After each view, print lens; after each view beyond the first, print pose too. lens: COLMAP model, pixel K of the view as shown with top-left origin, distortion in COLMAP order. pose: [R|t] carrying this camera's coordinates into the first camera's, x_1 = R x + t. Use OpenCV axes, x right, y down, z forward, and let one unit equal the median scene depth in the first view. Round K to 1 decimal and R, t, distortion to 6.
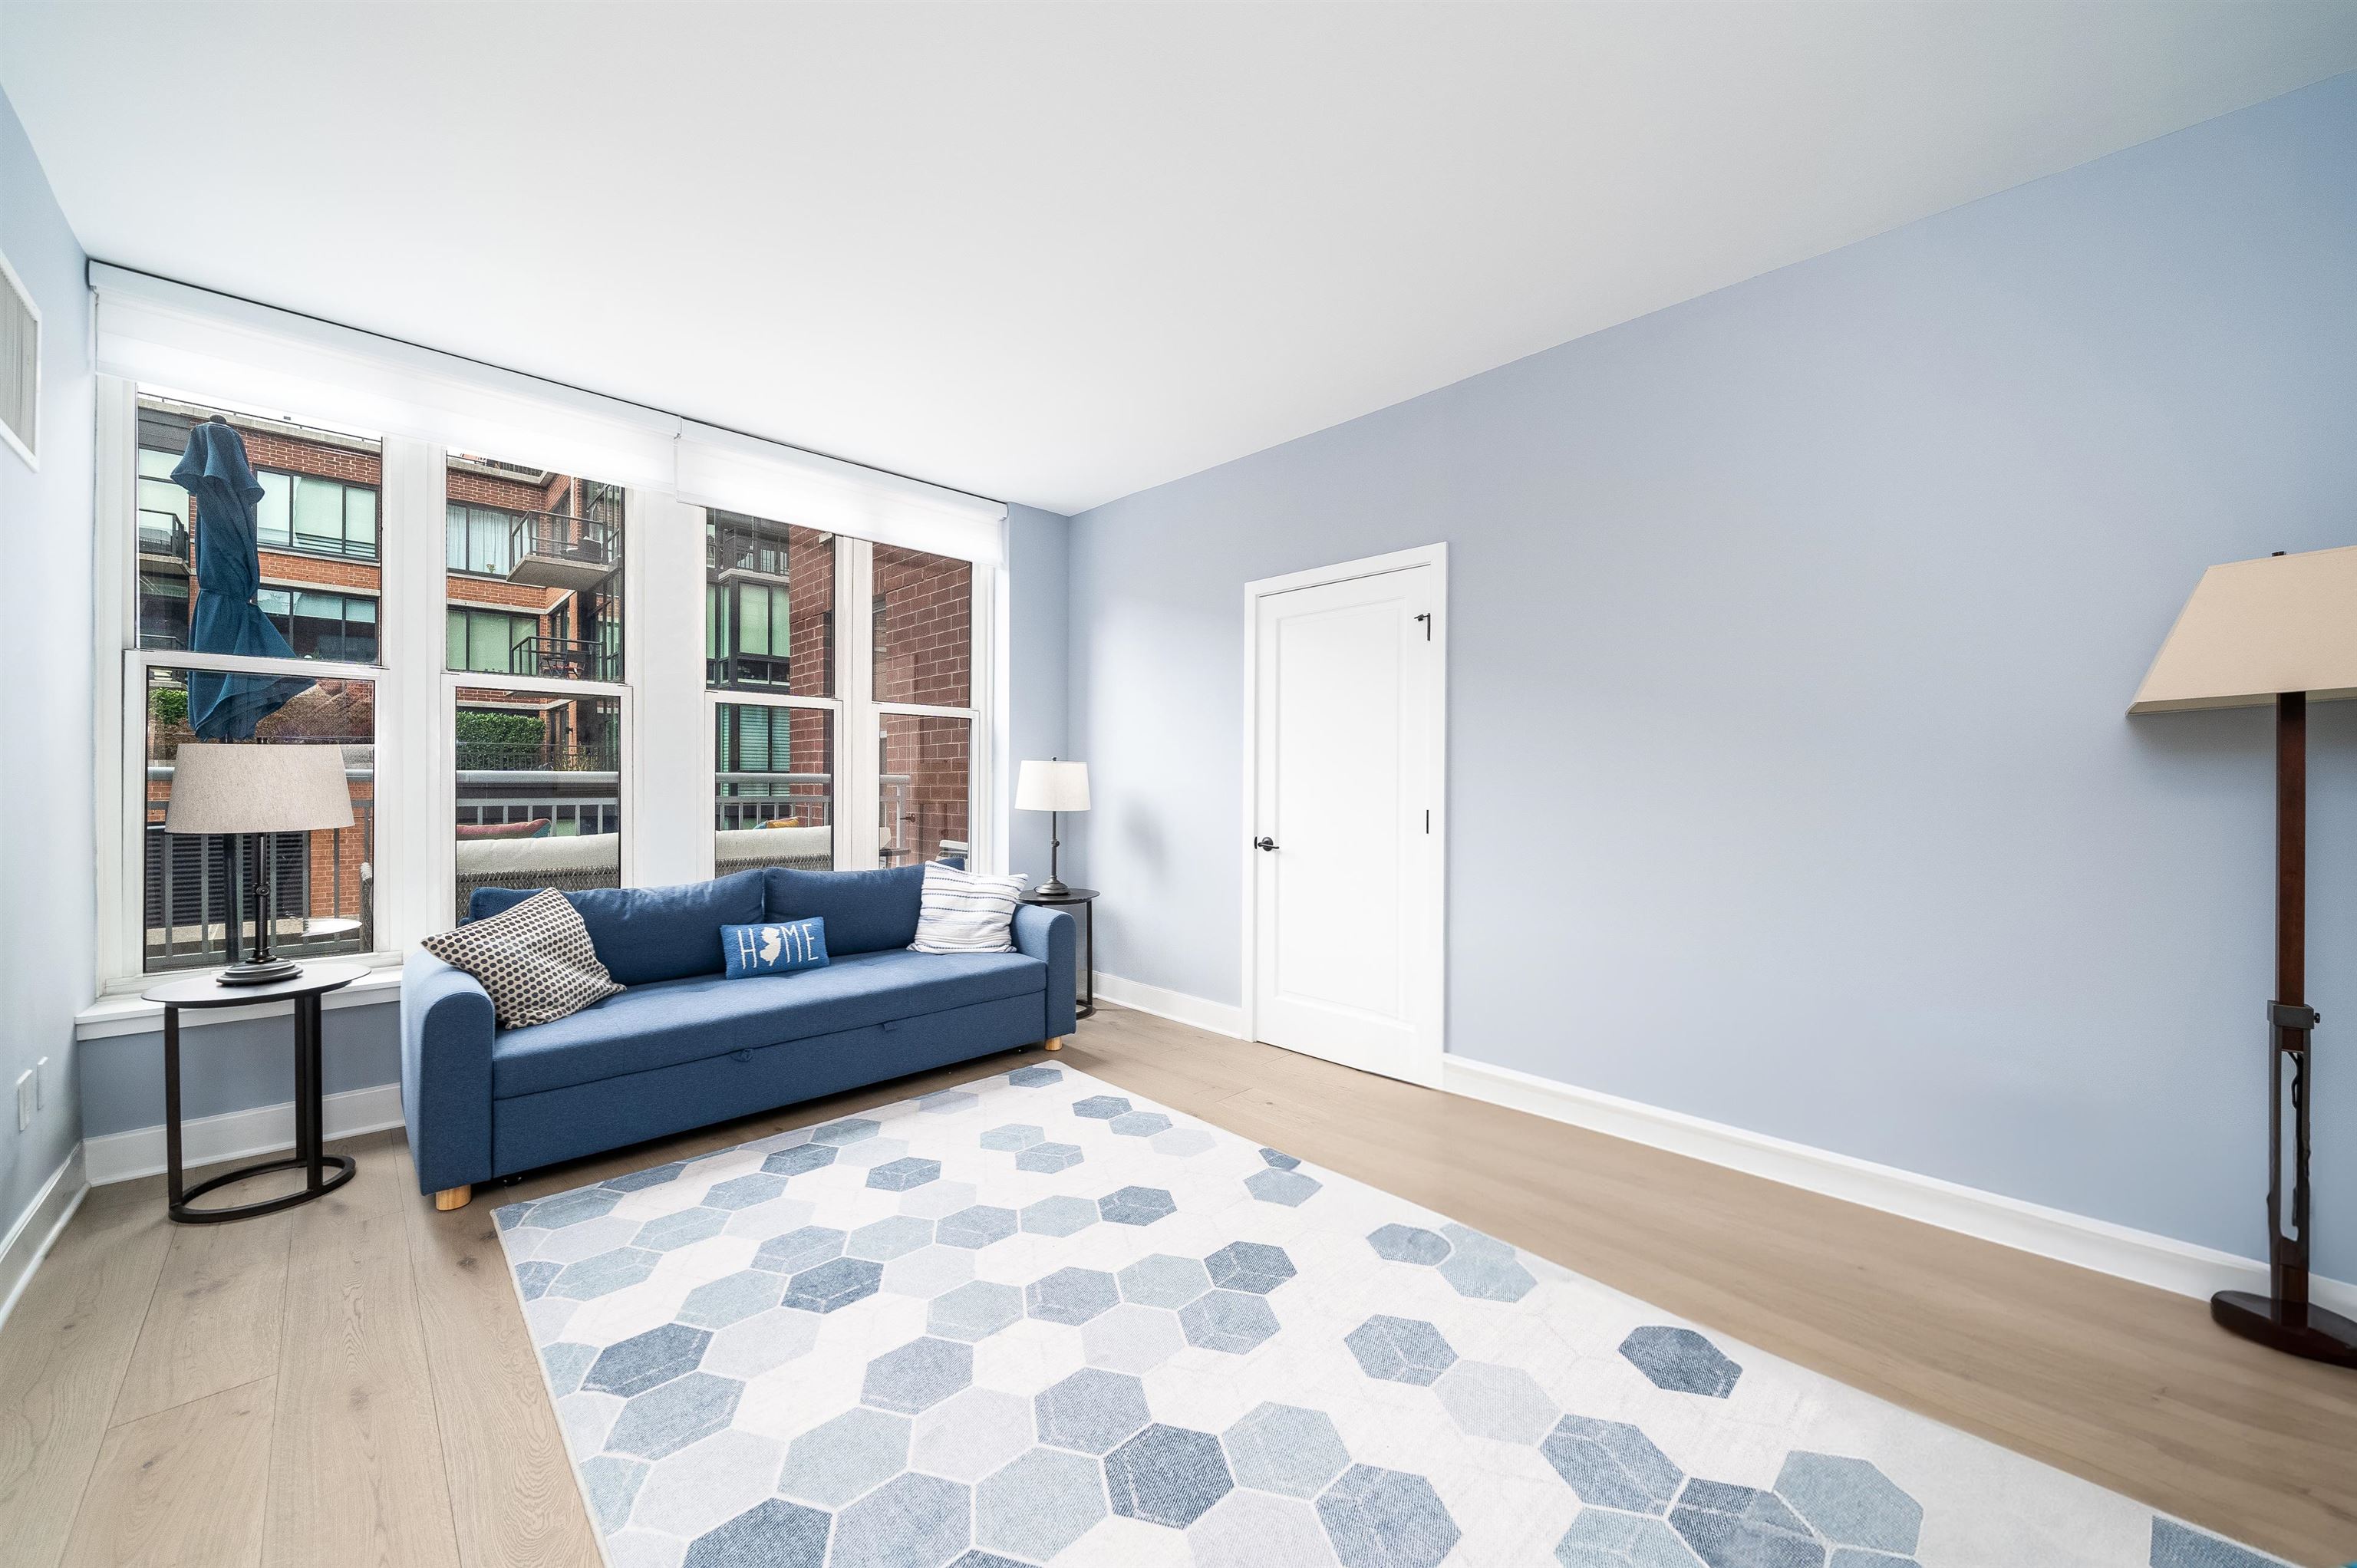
lens RADIAL K [[860.0, 0, 1185.6], [0, 860.0, 784.4], [0, 0, 1]] dist [-0.000256, -0.001712]
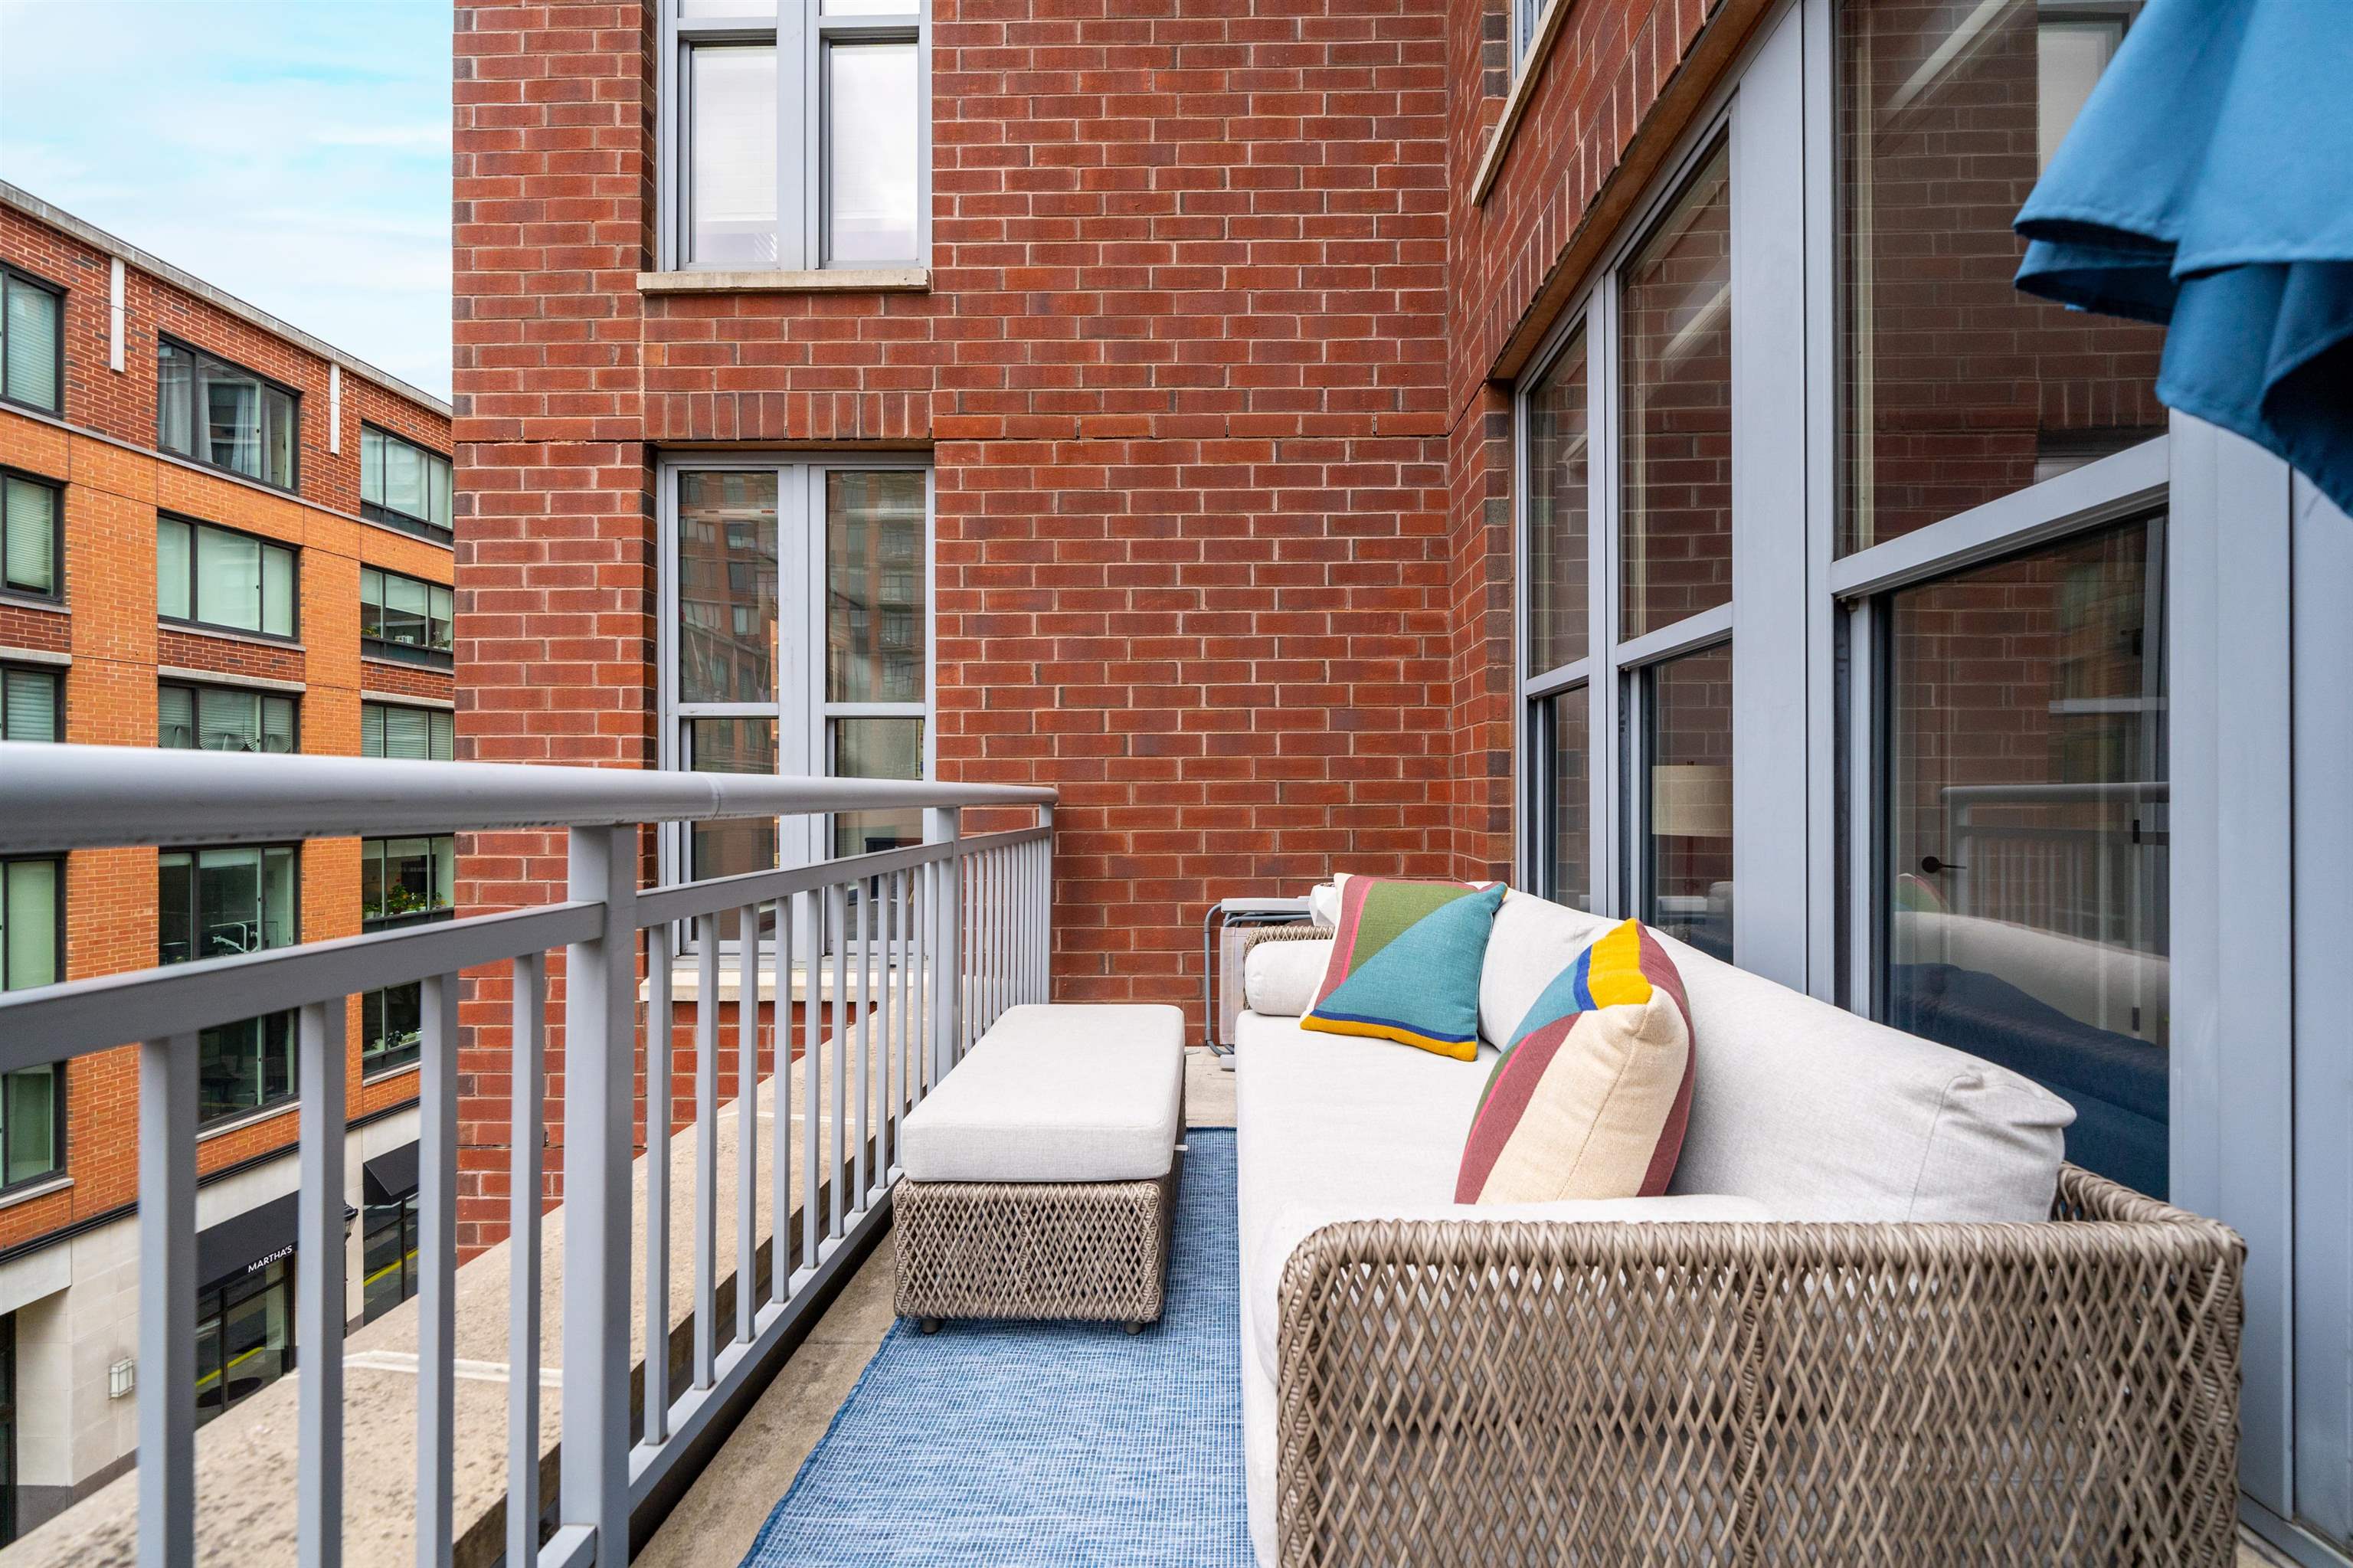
lens RADIAL K [[942.8, 0, 1192.2], [0, 942.8, 787.2], [0, 0, 1]] dist [0.009784, -0.000607]
pose [[0.728397, -0.003773, 0.685145, -1.364795], [0.007383, 0.999970, -0.002343, -0.017950], [-0.685116, 0.006765, 0.728403, 1.022618]]
